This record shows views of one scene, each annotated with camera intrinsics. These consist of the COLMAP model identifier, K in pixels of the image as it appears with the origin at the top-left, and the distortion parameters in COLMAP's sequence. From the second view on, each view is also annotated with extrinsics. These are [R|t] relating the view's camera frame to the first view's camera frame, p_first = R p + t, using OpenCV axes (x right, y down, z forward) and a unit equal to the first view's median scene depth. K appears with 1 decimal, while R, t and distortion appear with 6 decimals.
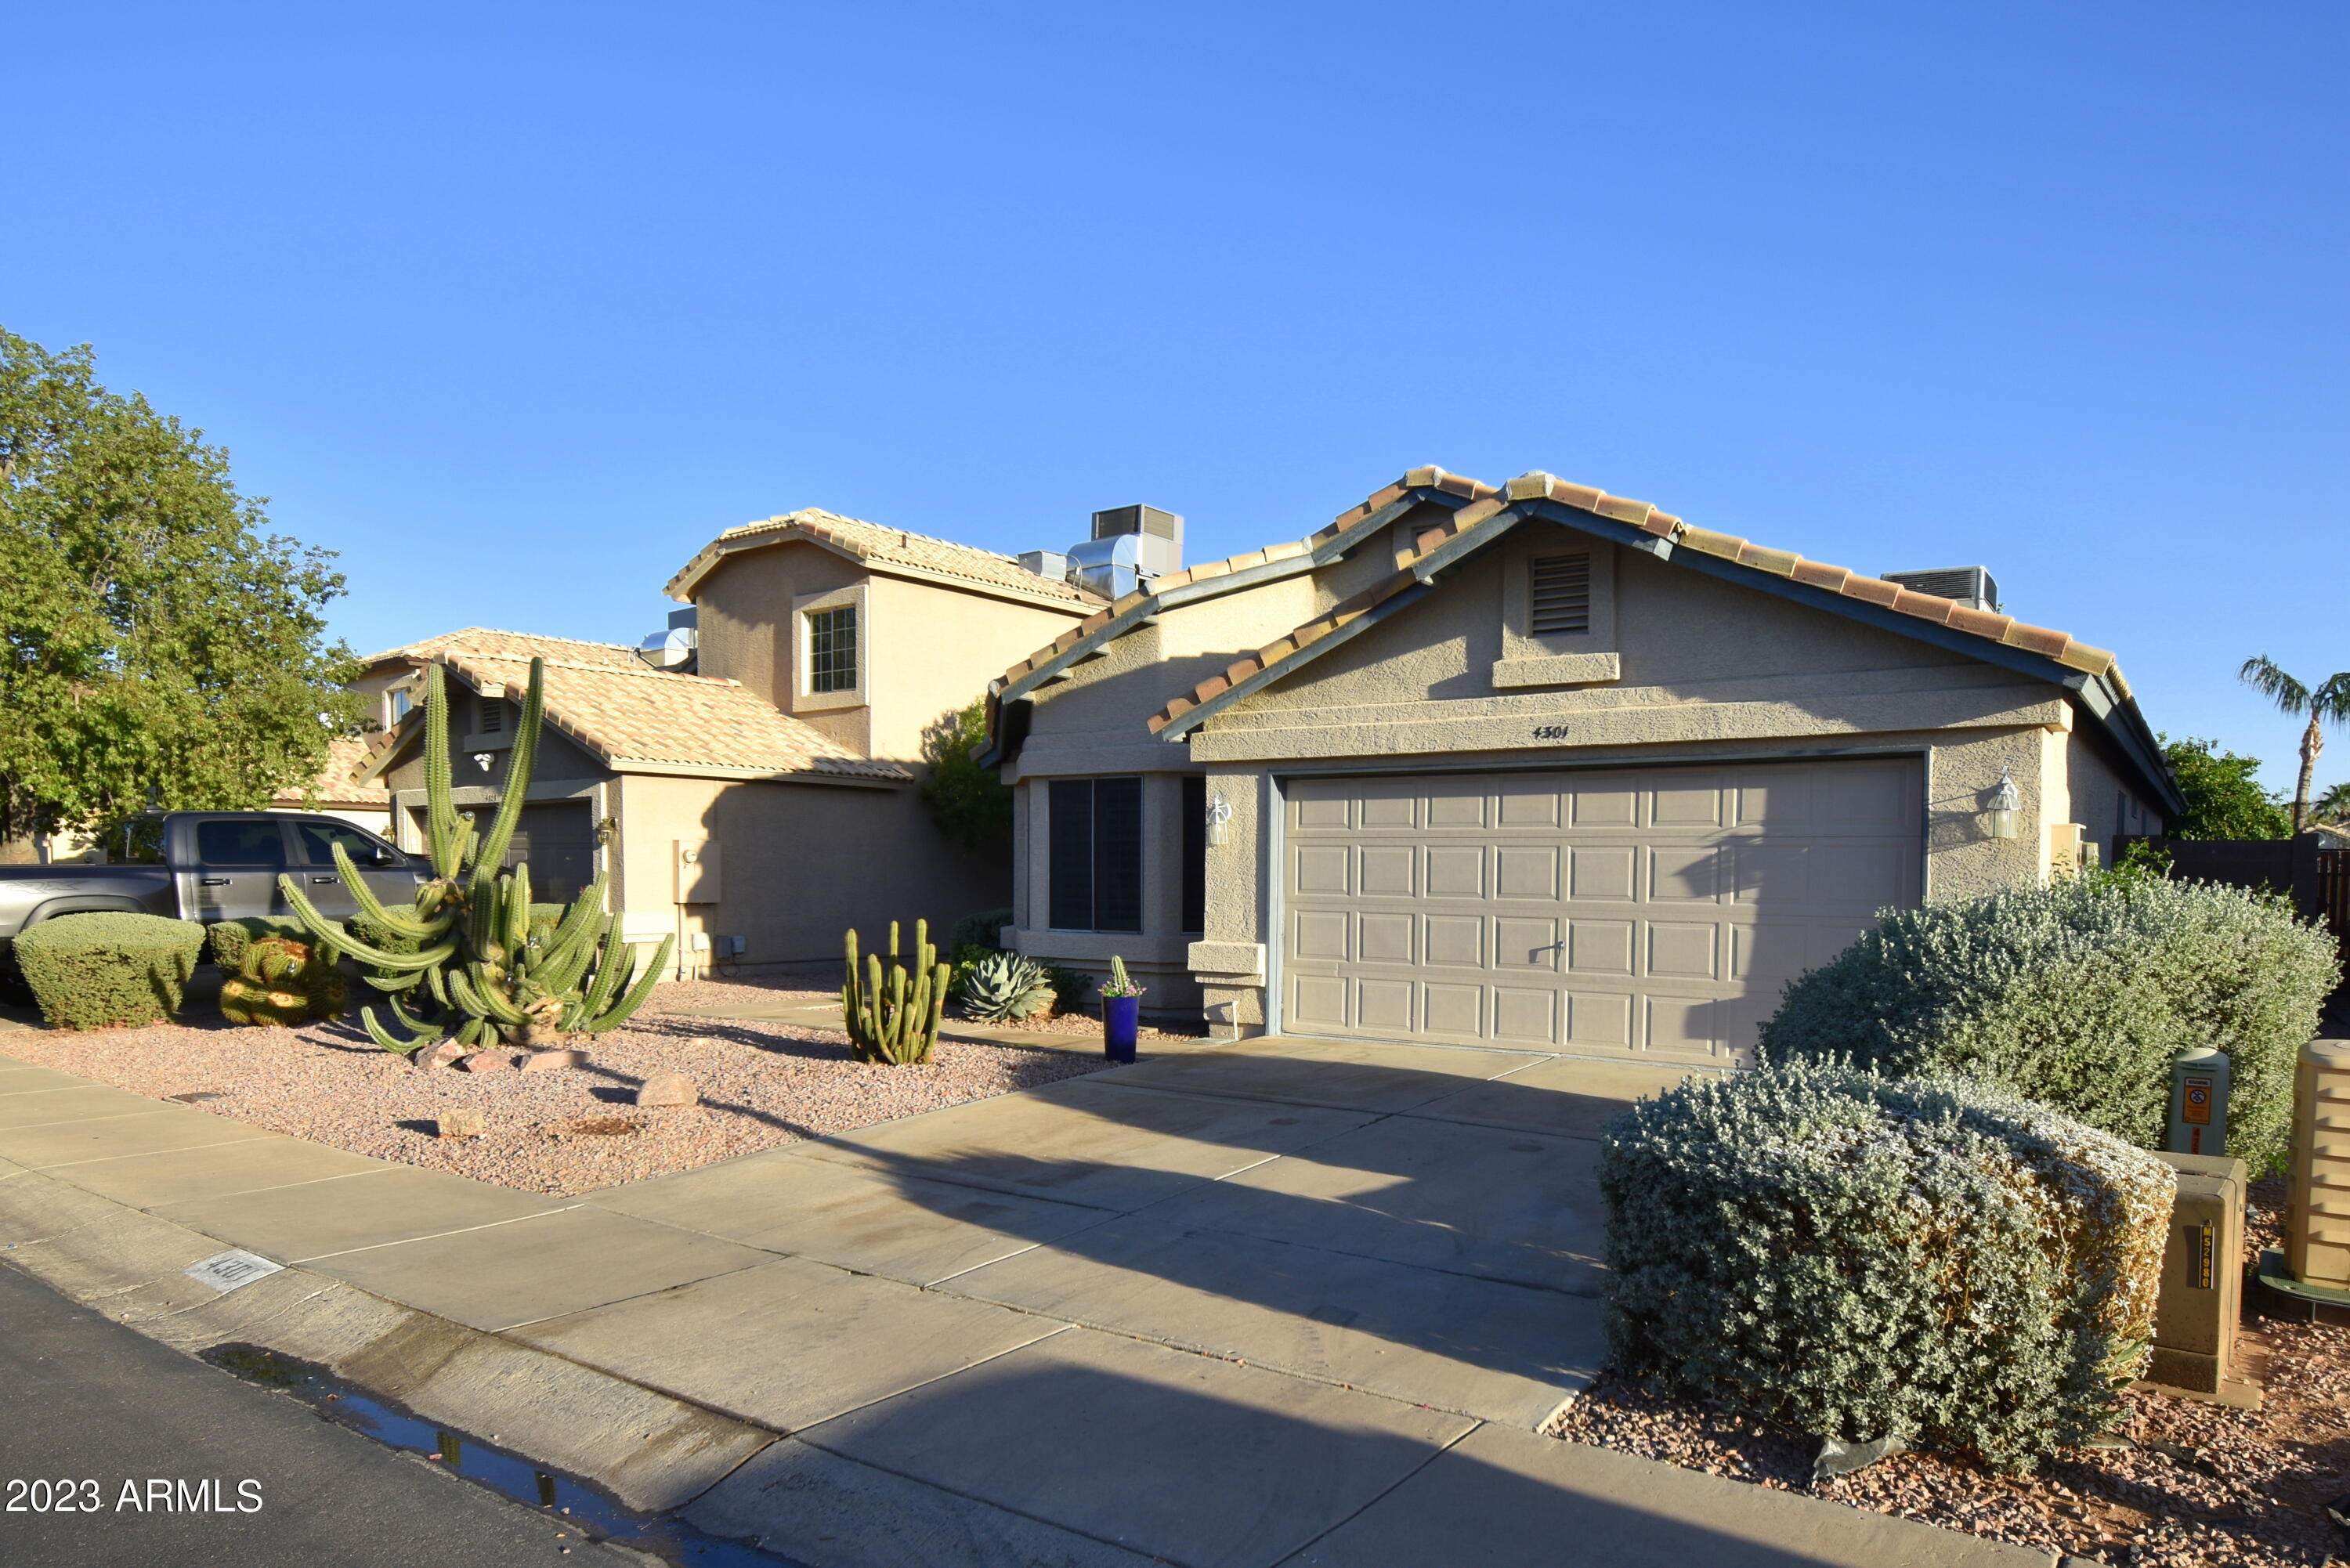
lens RADIAL K [[1465.7, 0, 1243.6], [0, 1465.7, 940.8], [0, 0, 1]] dist [0.007138, -0.004924]
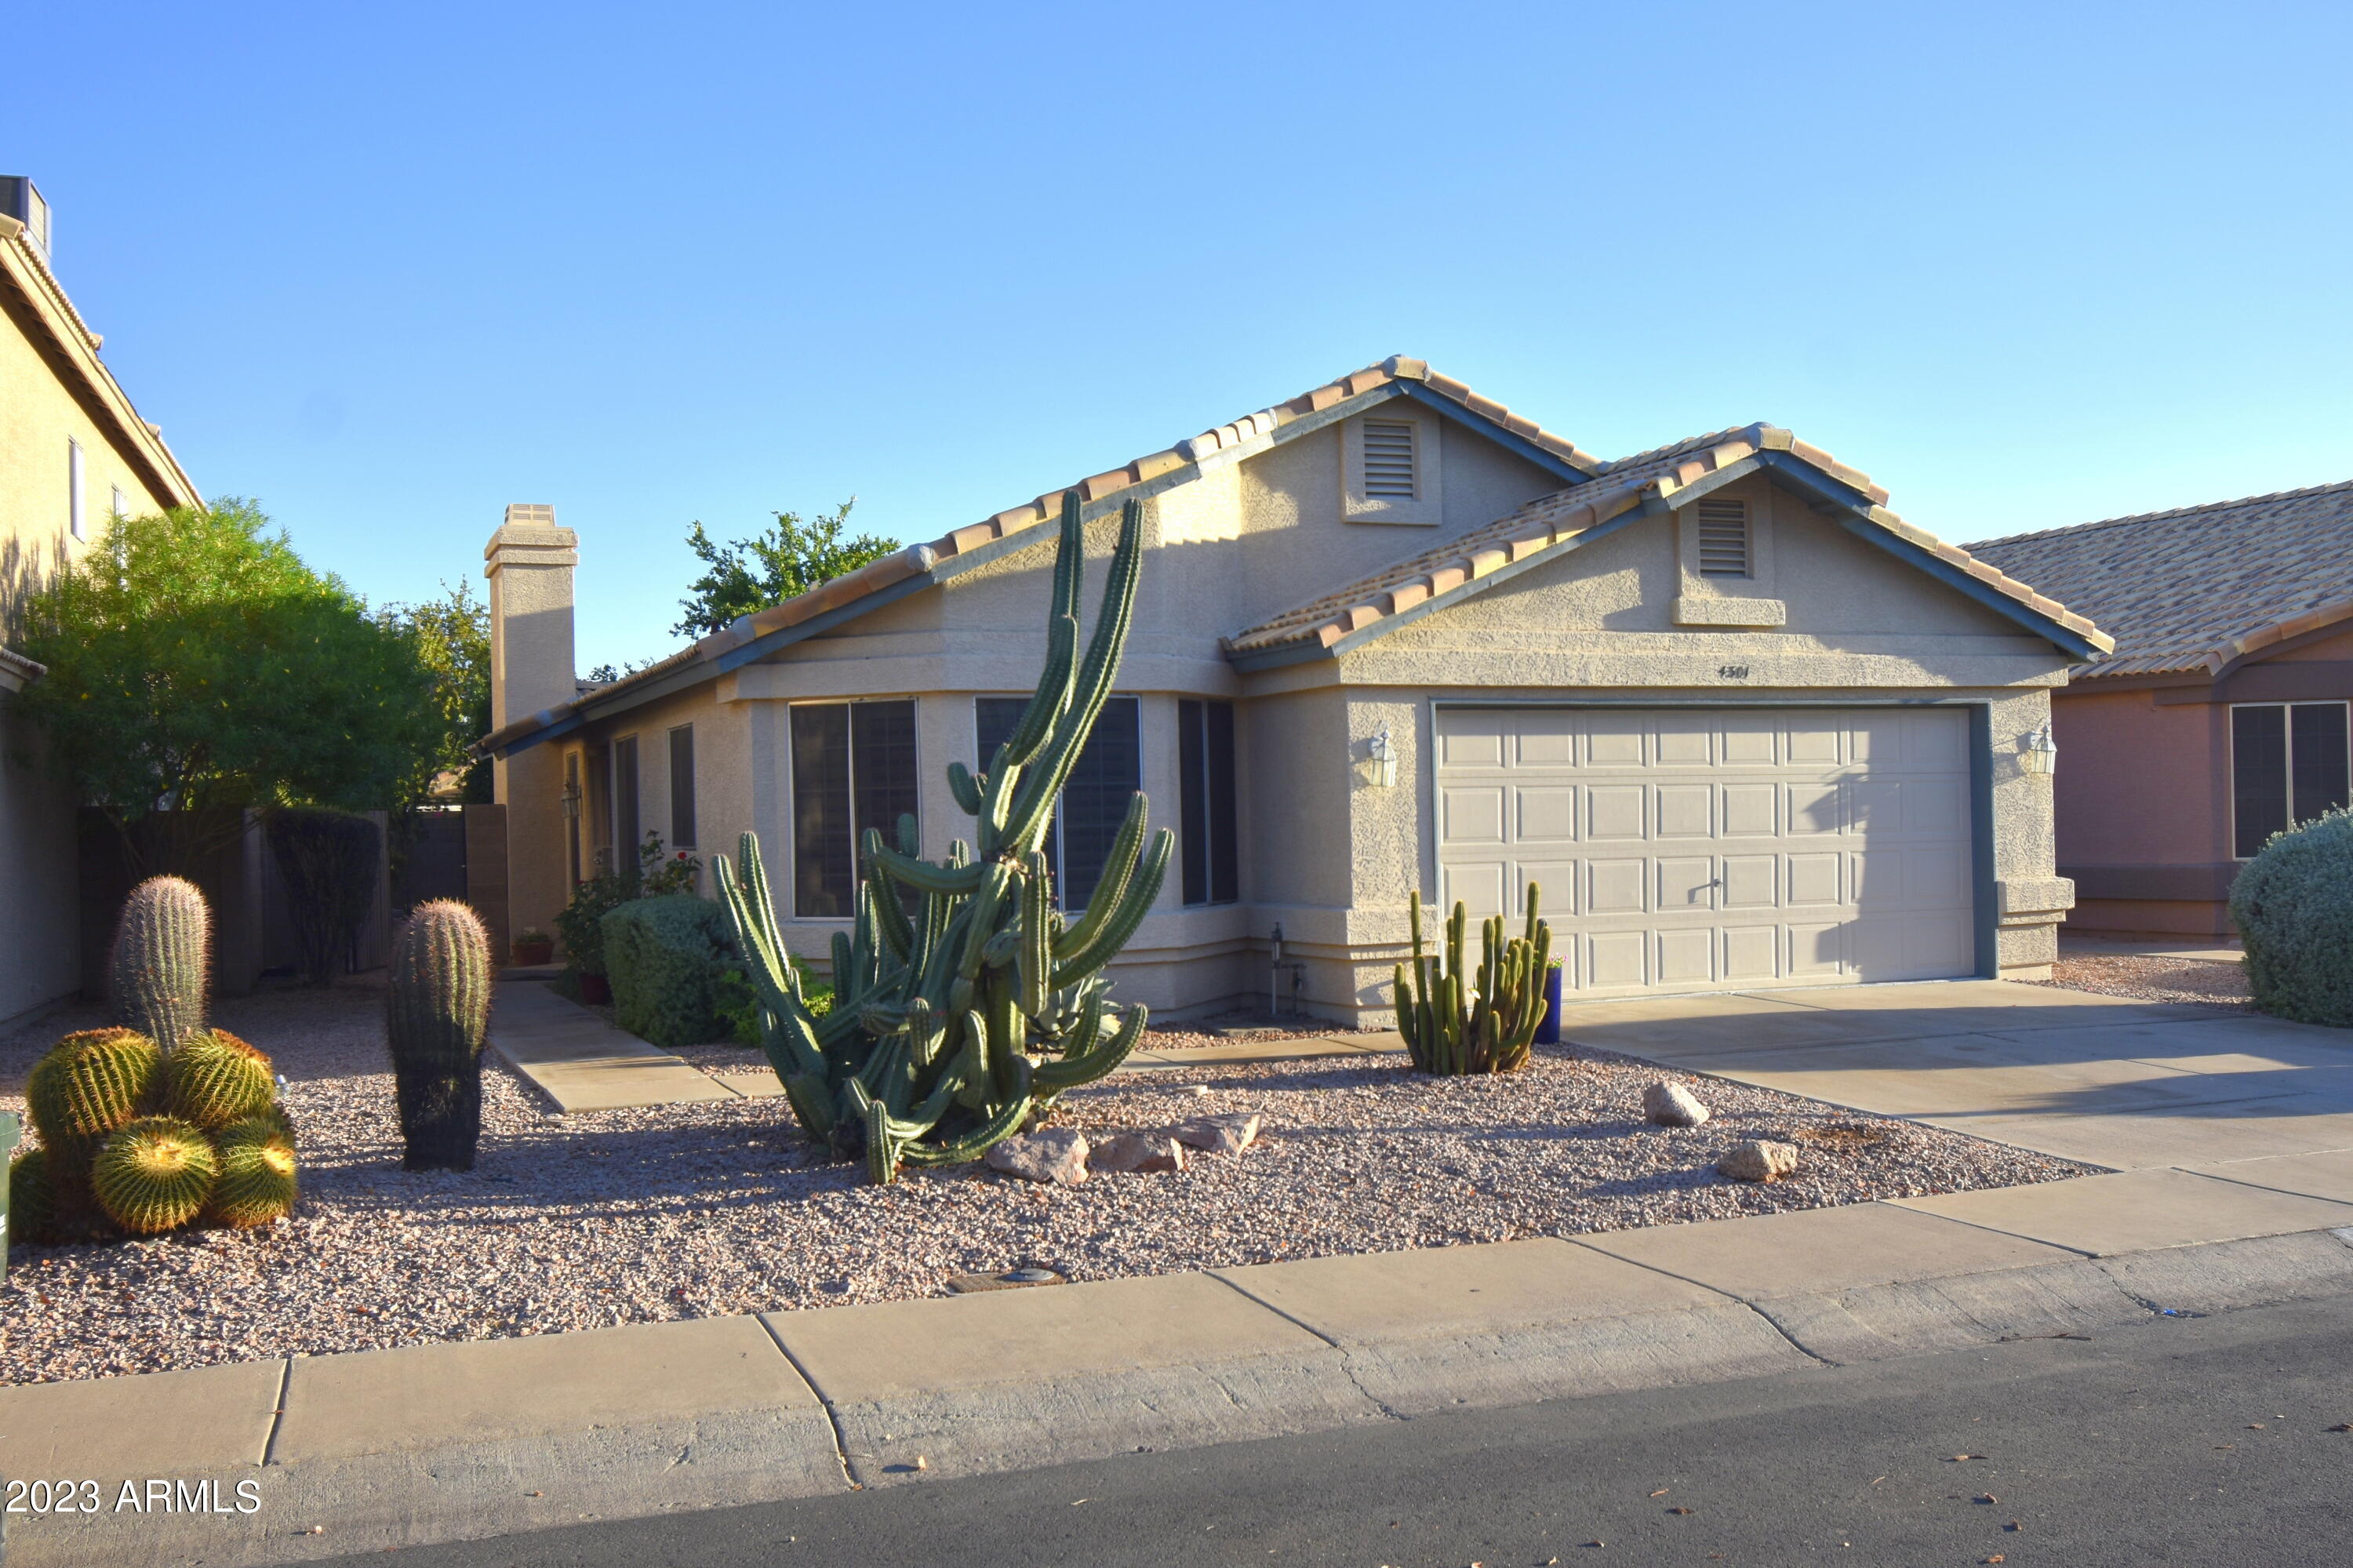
lens RADIAL K [[2214.8, 0, 1262.5], [0, 2214.8, 818.3], [0, 0, 1]] dist [-0.002564, 0.000000]
pose [[0.533039, -0.021060, 0.845829, -1.189177], [0.066189, 0.997664, -0.016872, -0.034838], [-0.843498, 0.064978, 0.533188, 0.437279]]
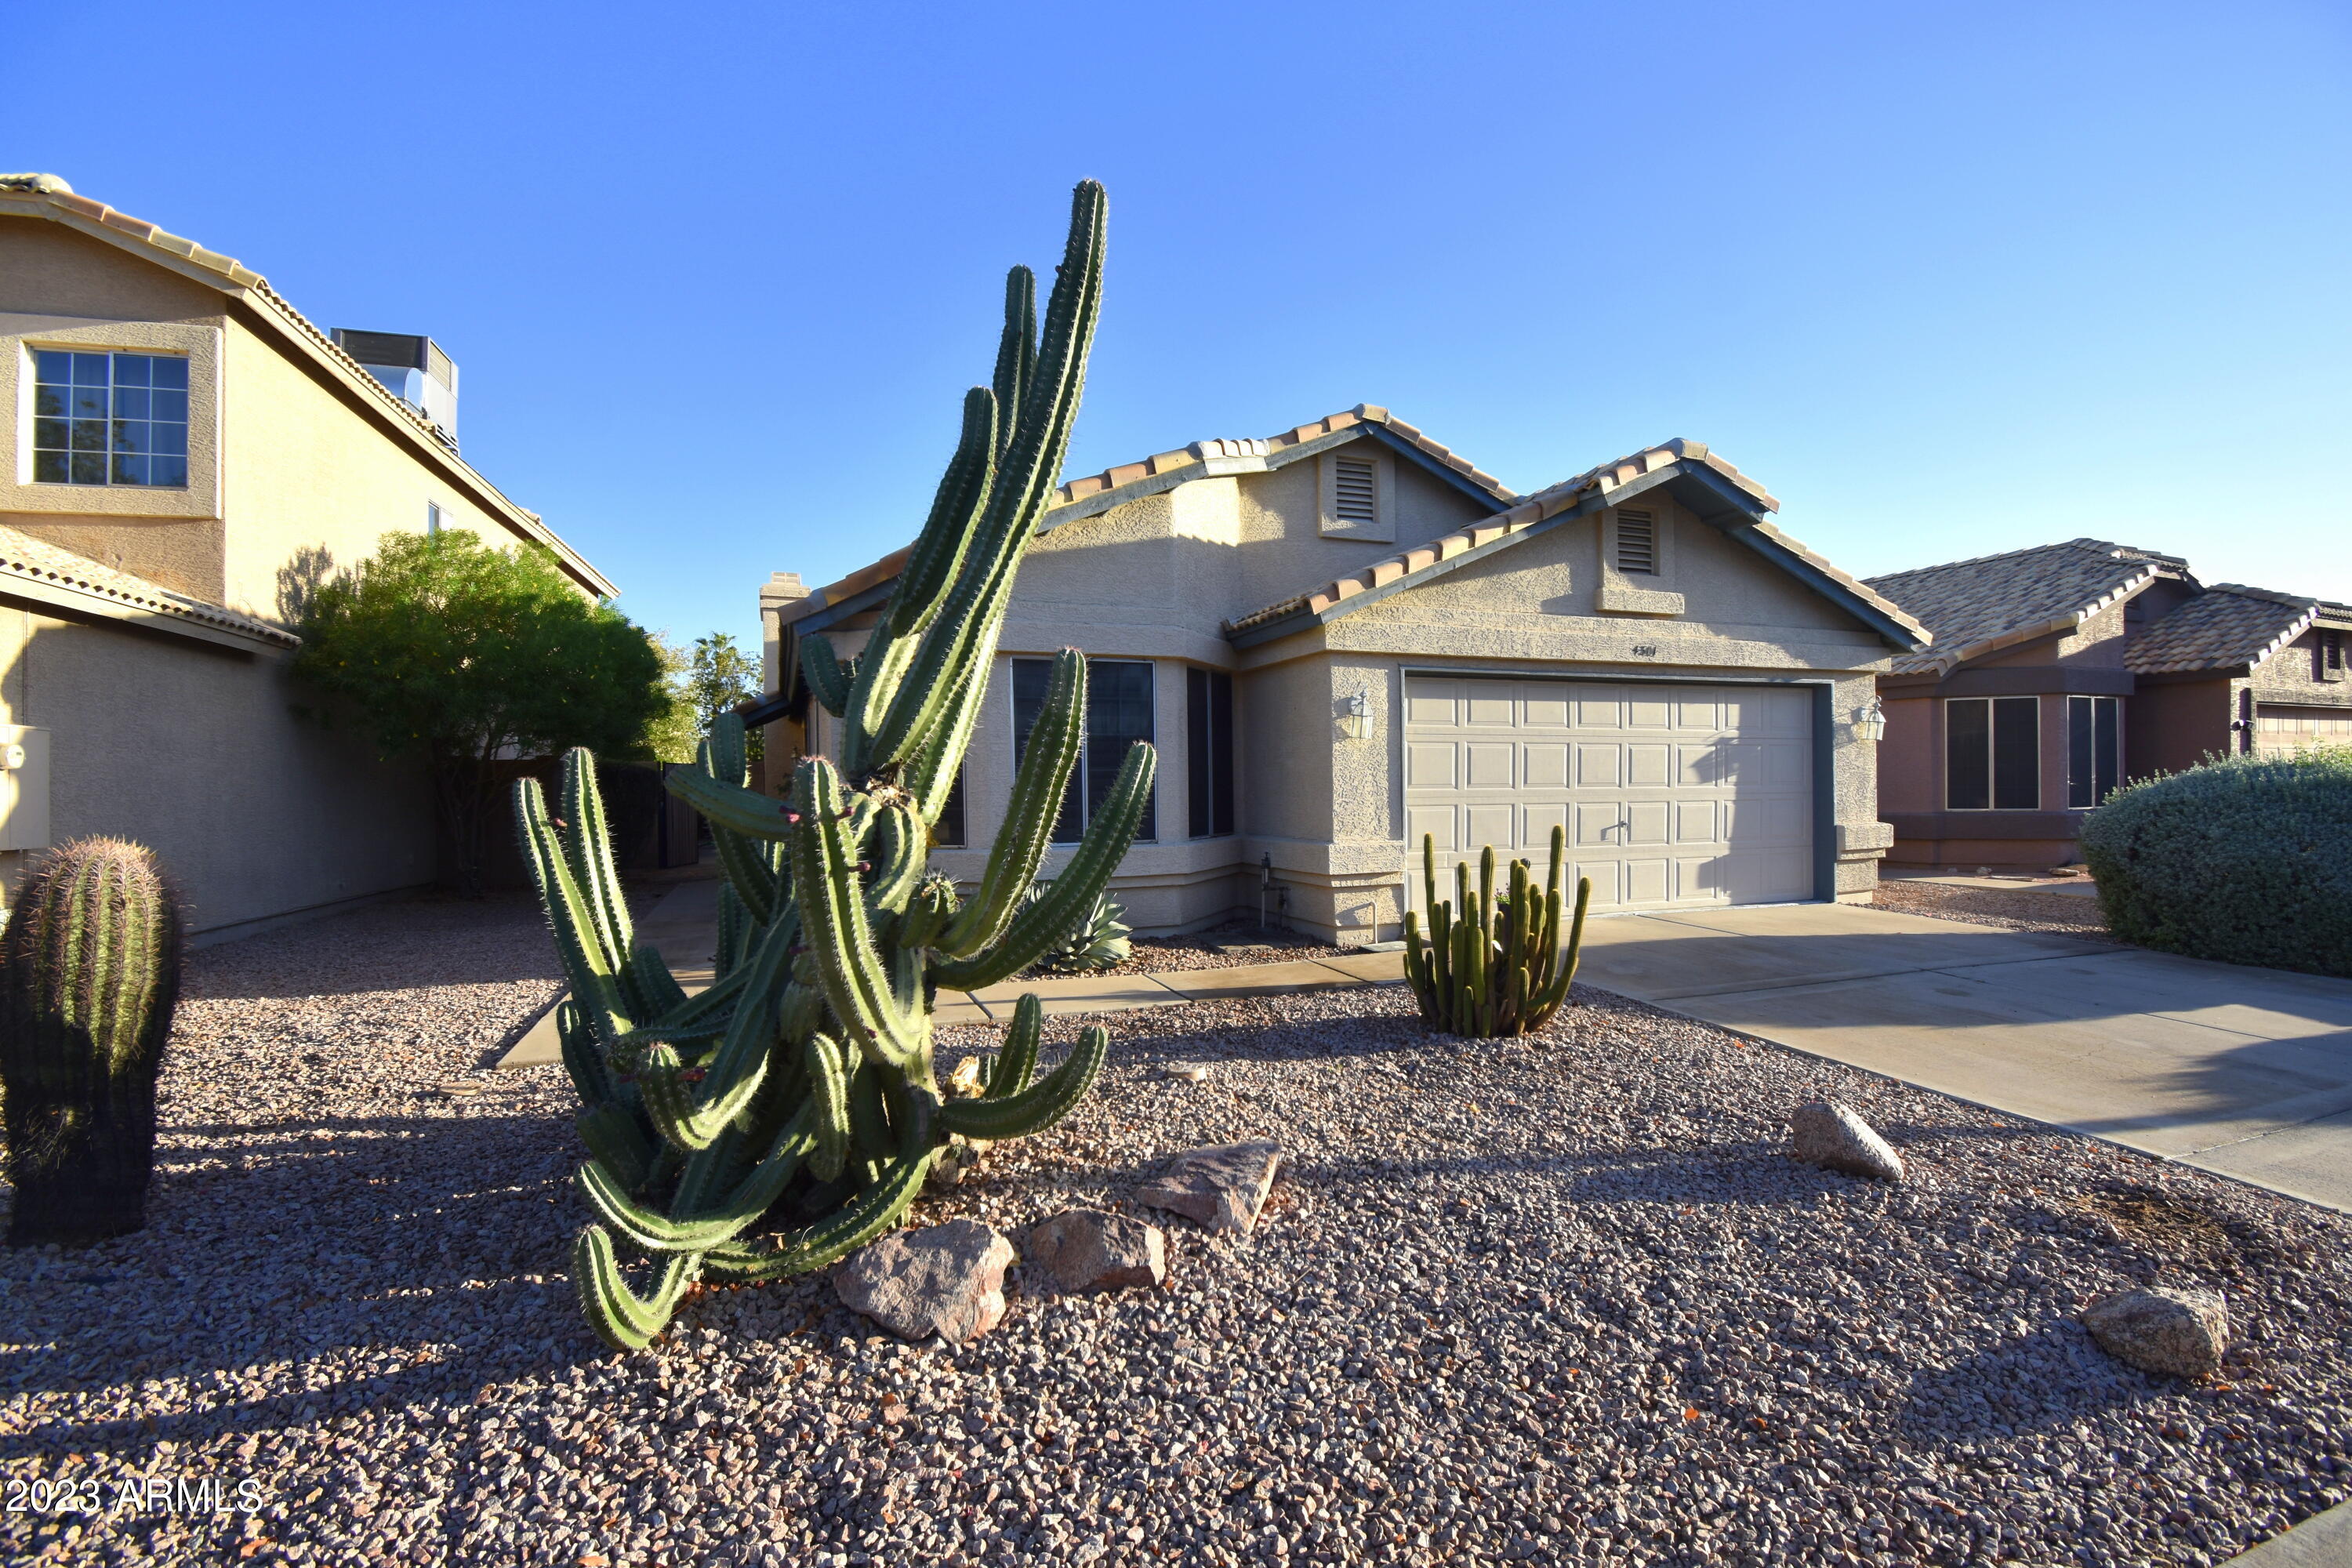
lens RADIAL K [[1032.0, 0, 1179.4], [0, 1032.0, 791.3], [0, 0, 1]] dist [0.006124, -0.016208]
pose [[0.579367, -0.020422, 0.814811, -0.685088], [0.054460, 0.998422, -0.013699, -0.031782], [-0.813245, 0.052311, 0.579565, 0.772950]]
